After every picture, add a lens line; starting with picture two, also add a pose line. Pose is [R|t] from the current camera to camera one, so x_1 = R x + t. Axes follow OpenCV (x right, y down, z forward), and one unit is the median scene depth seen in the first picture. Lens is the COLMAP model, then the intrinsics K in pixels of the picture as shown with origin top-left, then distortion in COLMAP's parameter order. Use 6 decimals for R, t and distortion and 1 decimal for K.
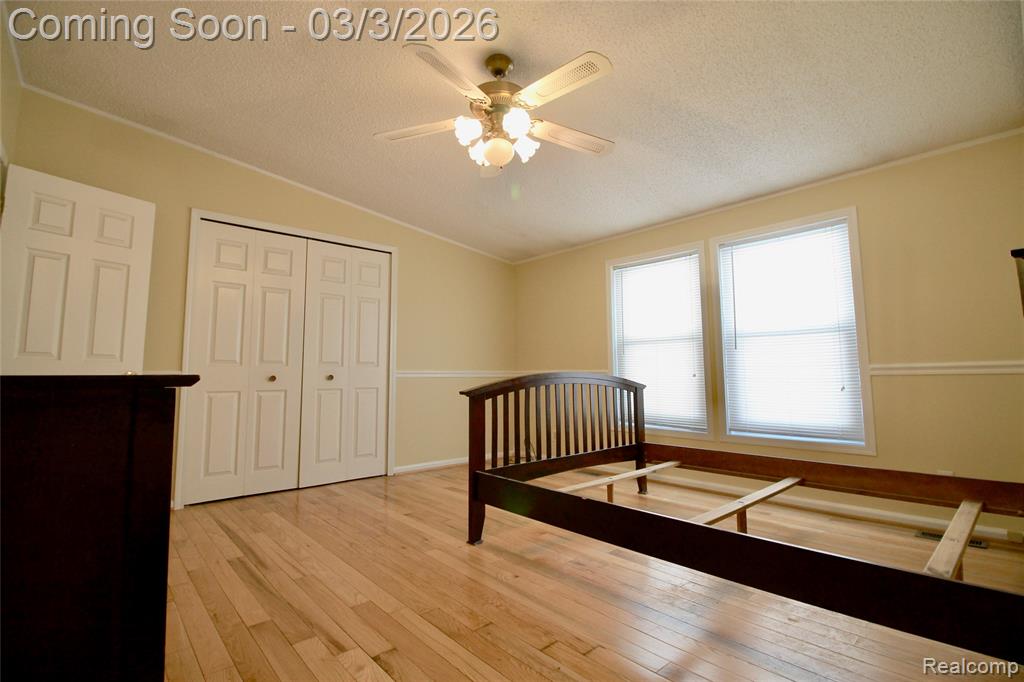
lens RADIAL K [[477.7, 0, 511.0], [0, 477.7, 335.9], [0, 0, 1]] dist [-0.007242, -0.004245]
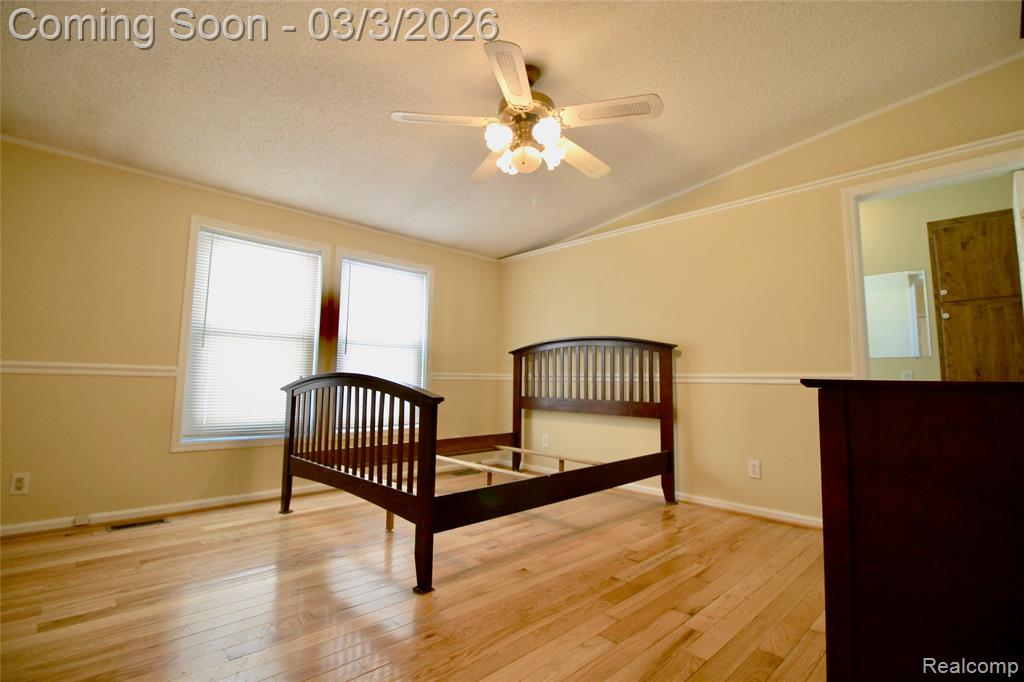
lens RADIAL K [[477.7, 0, 514.8], [0, 477.7, 339.2], [0, 0, 1]] dist [-0.007242, -0.004245]
pose [[-0.053245, 0.088919, 0.994615, -0.912477], [-0.100429, 0.990501, -0.093928, 0.081973], [-0.993518, -0.104890, -0.043810, 0.935851]]
